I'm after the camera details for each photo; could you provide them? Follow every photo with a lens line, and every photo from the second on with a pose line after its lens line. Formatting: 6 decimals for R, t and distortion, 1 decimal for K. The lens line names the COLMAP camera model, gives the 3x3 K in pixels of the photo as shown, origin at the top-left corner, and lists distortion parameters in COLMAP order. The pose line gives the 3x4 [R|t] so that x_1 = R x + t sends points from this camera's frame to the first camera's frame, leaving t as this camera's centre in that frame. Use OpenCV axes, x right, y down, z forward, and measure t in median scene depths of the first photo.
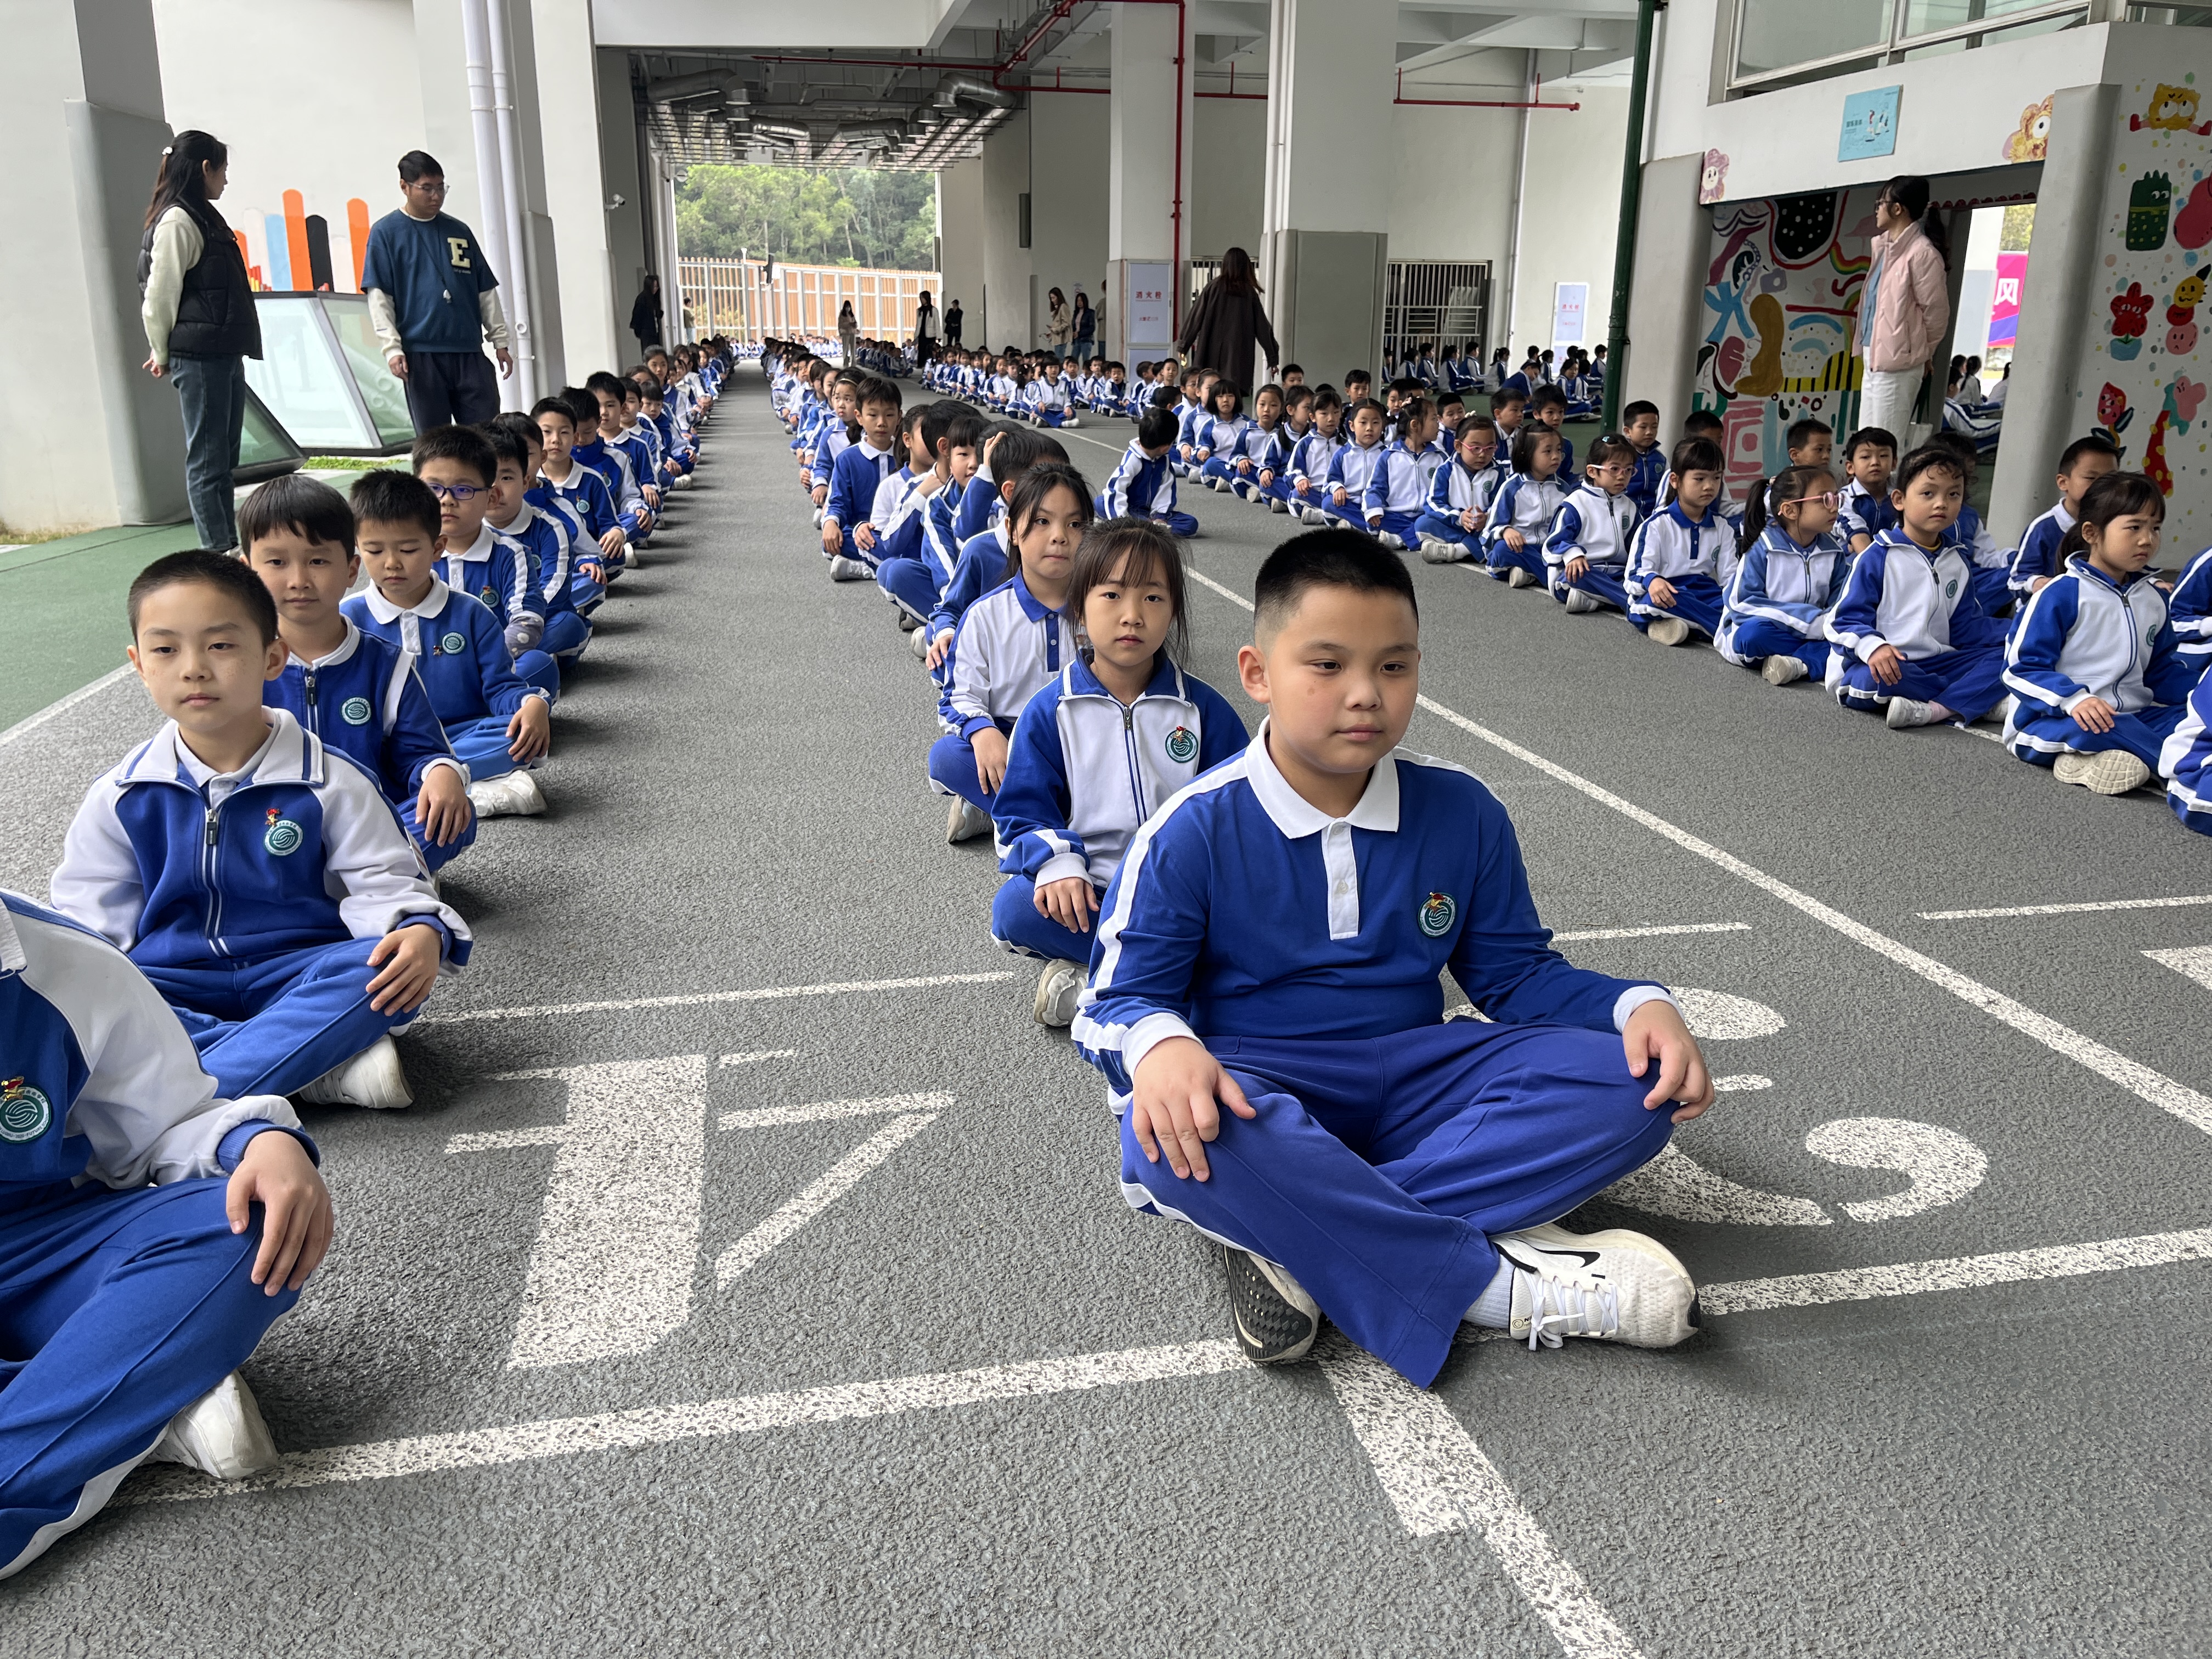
lens RADIAL K [[1709.4, 0, 1103.2], [0, 1709.4, 812.2], [0, 0, 1]] dist [0.056831, -0.088579]
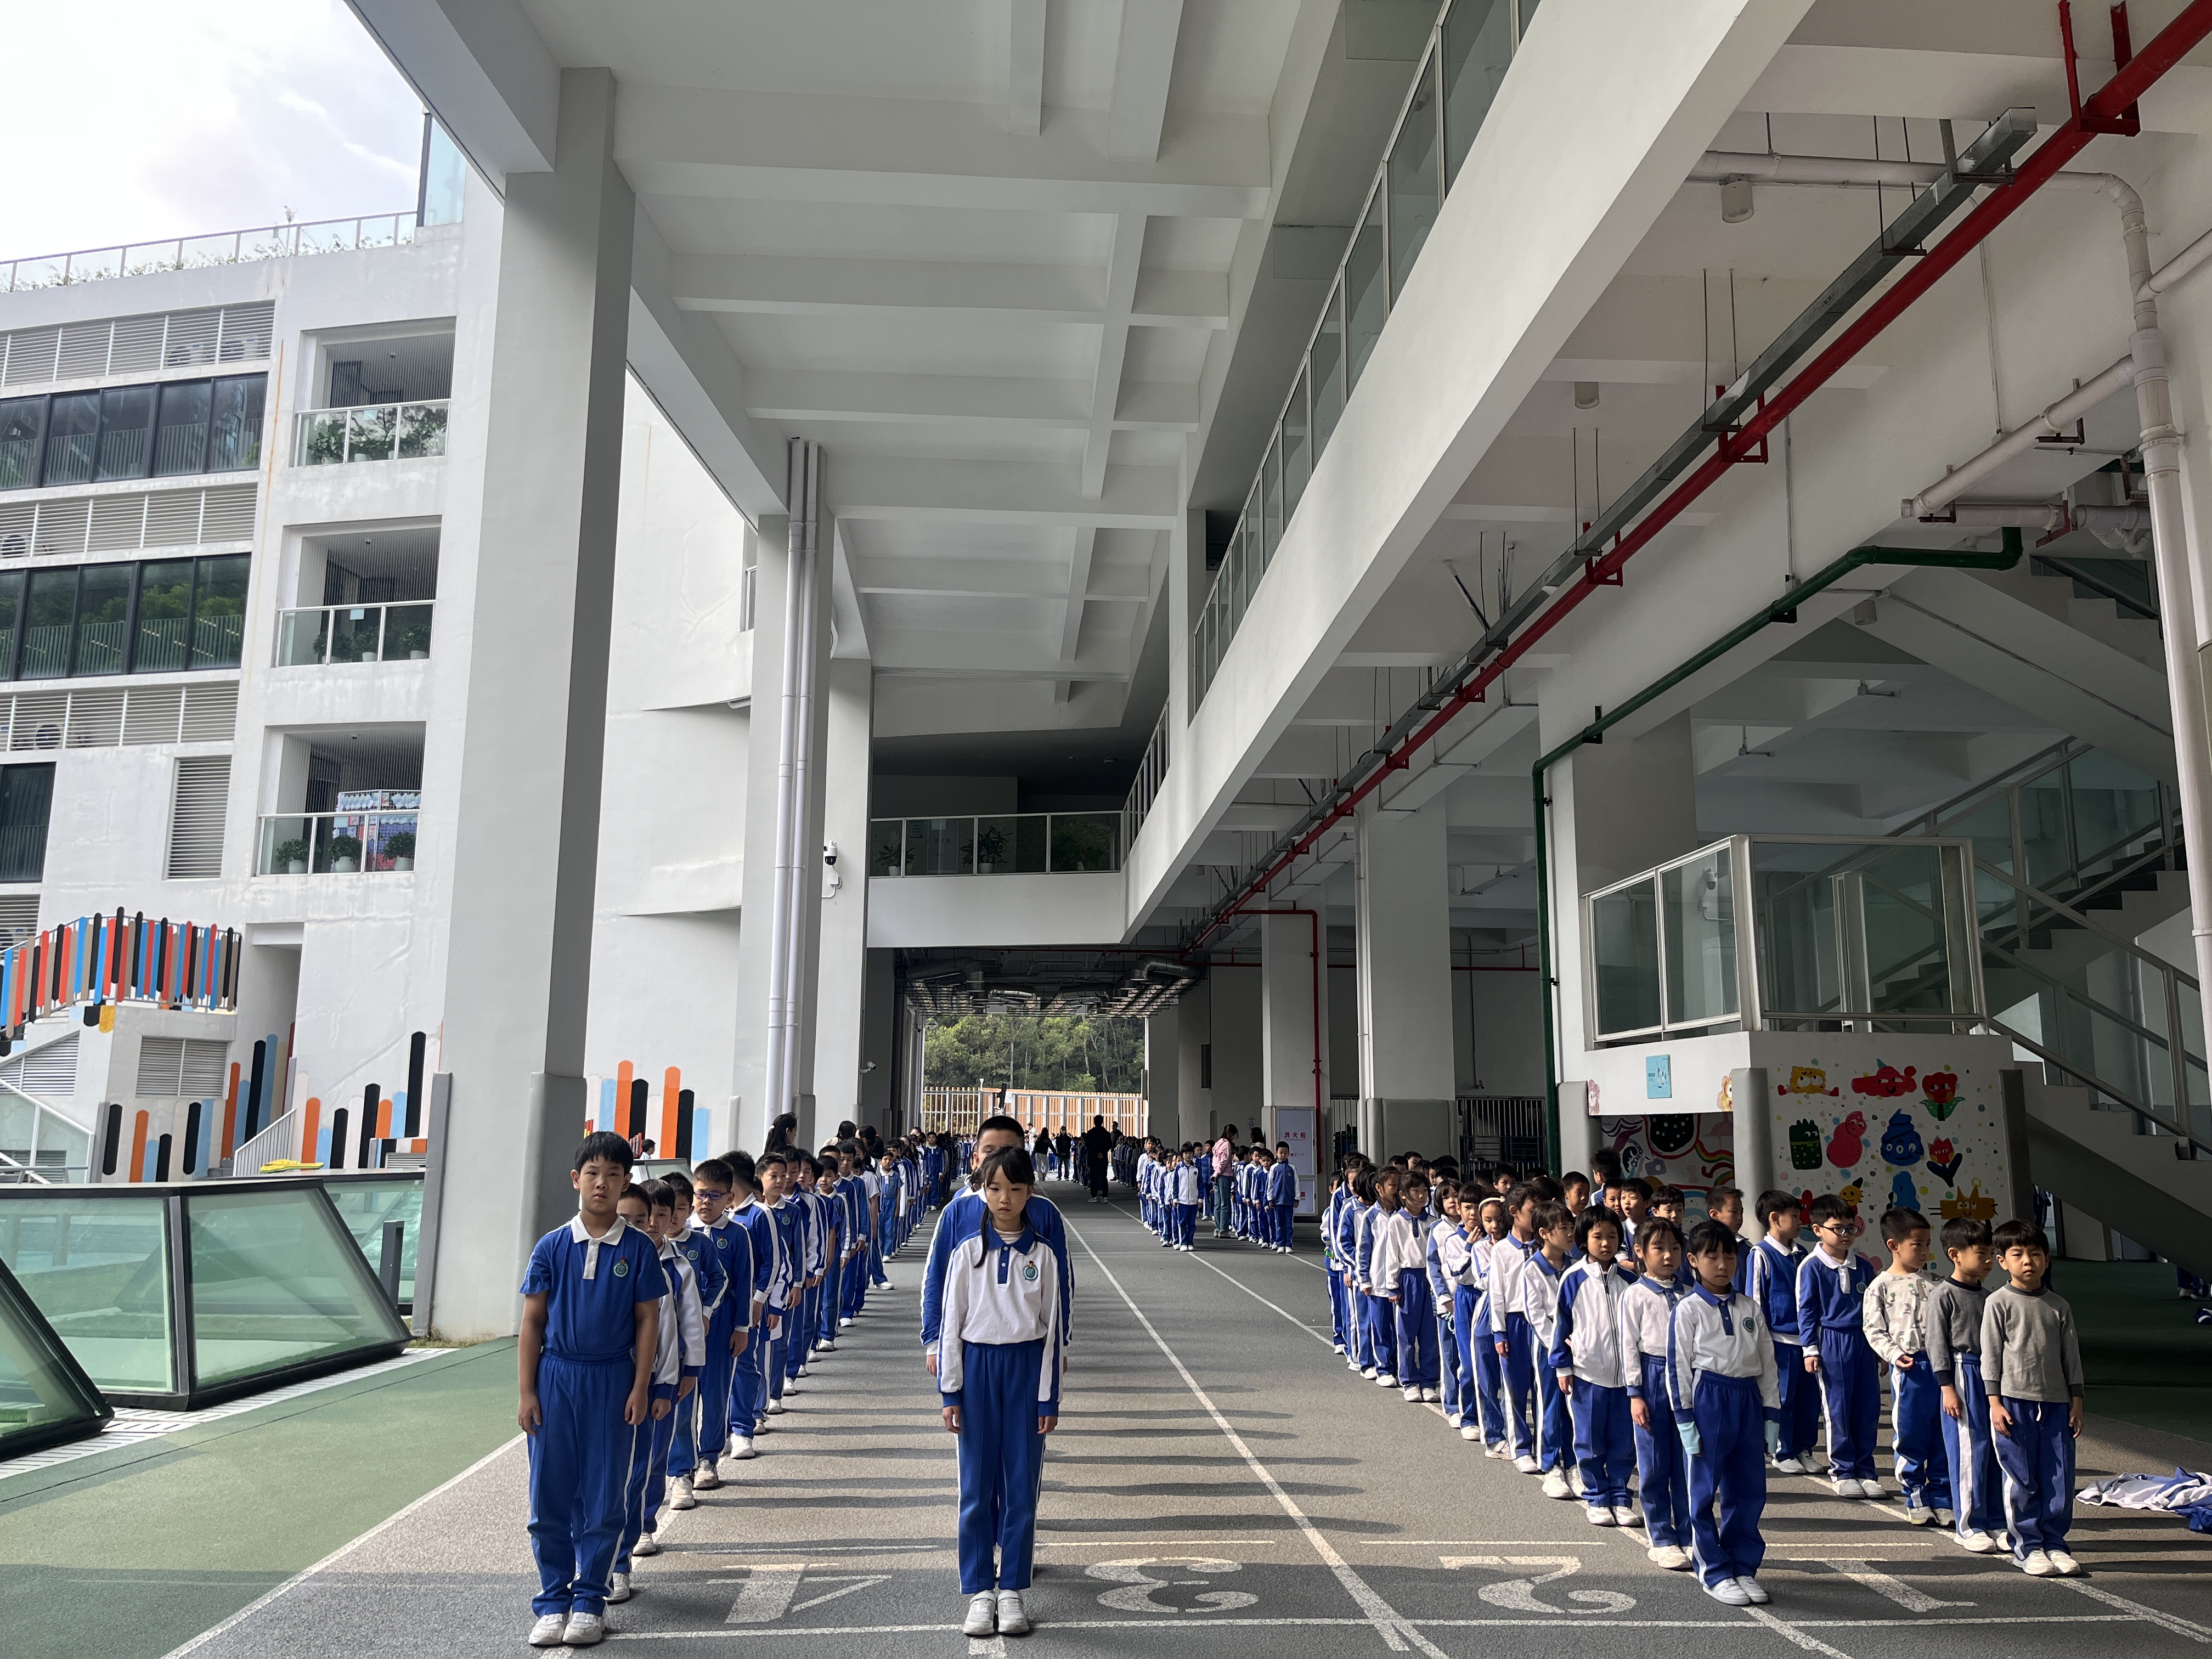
lens RADIAL K [[1709.4, 0, 1103.2], [0, 1709.4, 812.2], [0, 0, 1]] dist [0.056831, -0.088579]
pose [[0.990753, -0.026753, -0.133016, 0.061487], [-0.034719, 0.897737, -0.439161, 0.025964], [0.131162, 0.439718, 0.888507, -0.182391]]
